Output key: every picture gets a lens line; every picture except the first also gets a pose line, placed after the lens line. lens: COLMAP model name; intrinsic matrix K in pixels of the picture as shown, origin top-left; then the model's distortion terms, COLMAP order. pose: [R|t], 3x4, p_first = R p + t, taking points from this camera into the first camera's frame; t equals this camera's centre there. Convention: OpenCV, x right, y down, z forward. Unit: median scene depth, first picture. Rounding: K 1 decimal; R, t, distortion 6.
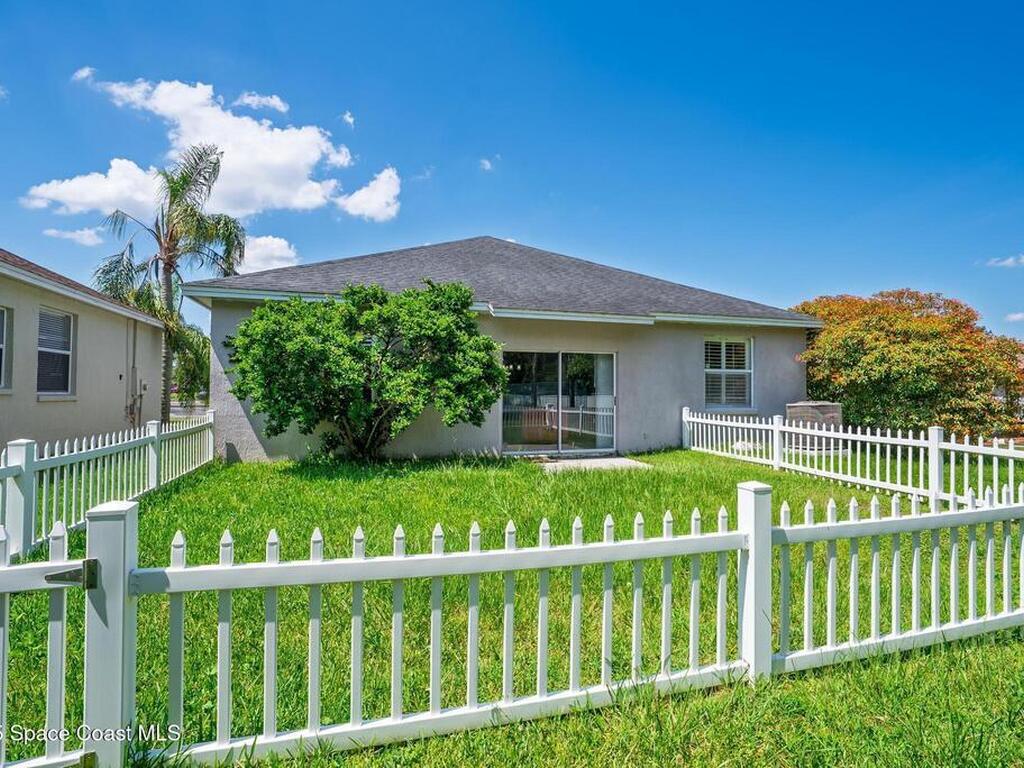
lens RADIAL K [[535.5, 0, 512.0], [0, 535.5, 384.0], [0, 0, 1]] dist [-0.002952, 0.000160]
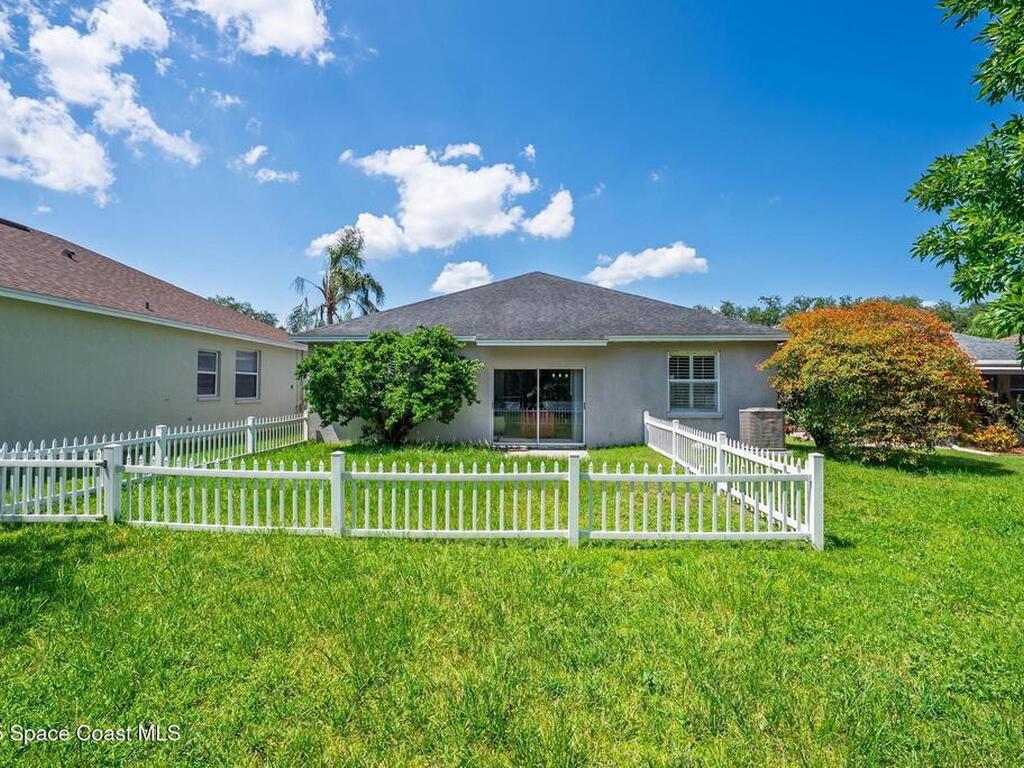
lens RADIAL K [[491.3, 0, 512.0], [0, 491.3, 384.0], [0, 0, 1]] dist [-0.050363, -0.000080]
pose [[0.943066, -0.005605, -0.332557, 0.404133], [0.006627, 0.999976, 0.001940, -0.022899], [0.332539, -0.004033, 0.943081, -0.150054]]
